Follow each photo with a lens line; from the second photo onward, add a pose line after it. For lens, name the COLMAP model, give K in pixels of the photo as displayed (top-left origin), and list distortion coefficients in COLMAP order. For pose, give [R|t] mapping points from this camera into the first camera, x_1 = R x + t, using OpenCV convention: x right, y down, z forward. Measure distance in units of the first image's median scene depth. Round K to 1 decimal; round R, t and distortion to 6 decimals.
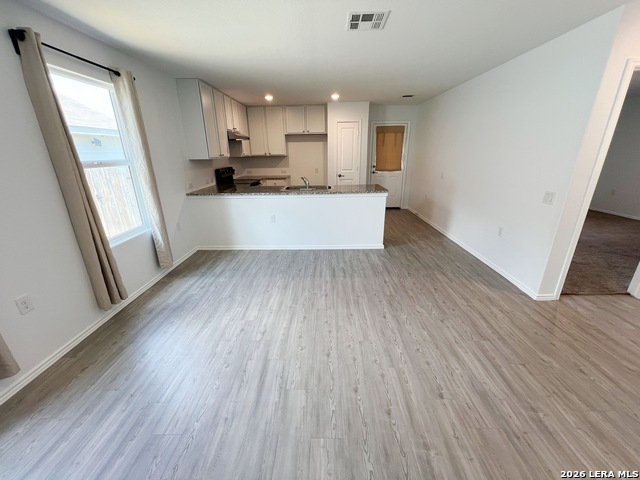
lens RADIAL K [[256.2, 0, 320.0], [0, 256.2, 240.0], [0, 0, 1]] dist [-0.001328, 0.000524]
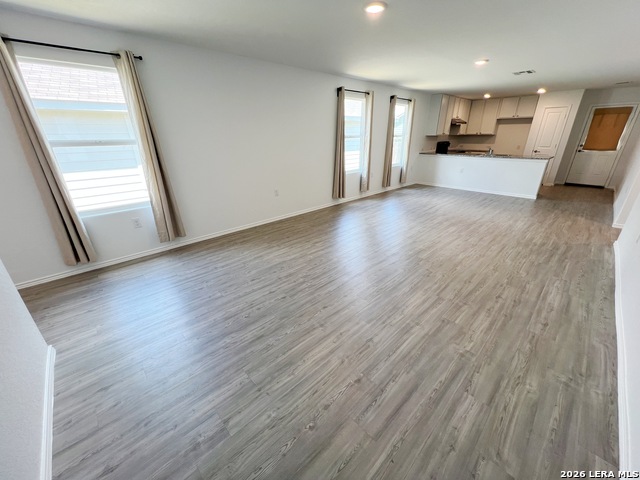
lens RADIAL K [[256.2, 0, 320.0], [0, 256.2, 240.0], [0, 0, 1]] dist [-0.001328, 0.000524]
pose [[0.700223, 0.280601, -0.656468, 0.360580], [-0.235314, 0.958850, 0.158853, 0.276854], [0.674029, 0.043243, 0.737438, -0.799537]]
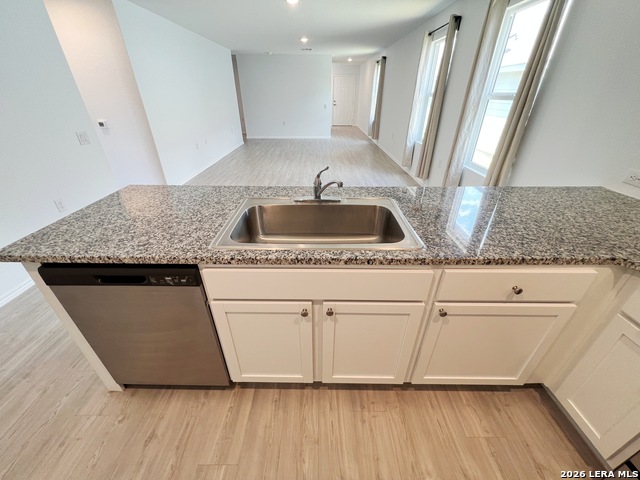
lens RADIAL K [[258.2, 0, 320.0], [0, 258.2, 240.0], [0, 0, 1]] dist [-0.000795, -0.000099]
pose [[-0.999808, 0.019154, -0.004068, -0.042485], [0.009497, 0.655993, 0.754708, -0.369019], [0.017124, 0.754524, -0.656049, 1.095919]]
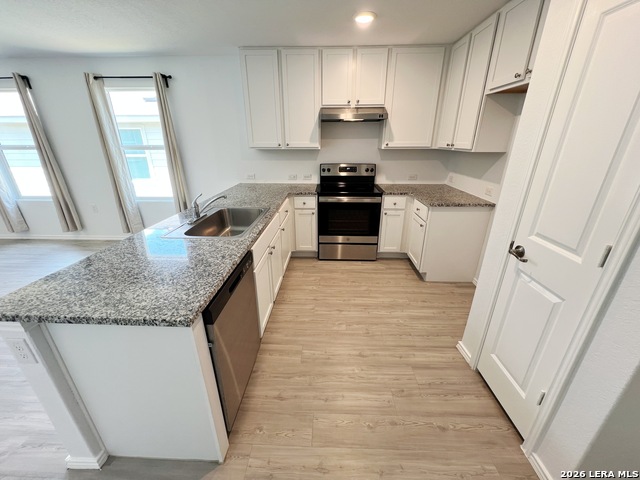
lens RADIAL K [[256.2, 0, 320.0], [0, 256.2, 240.0], [0, 0, 1]] dist [-0.001328, 0.000524]
pose [[-0.021063, 0.379213, -0.925070, 0.371629], [-0.326049, 0.872083, 0.364915, -0.365116], [0.945118, 0.309304, 0.105274, 1.021660]]
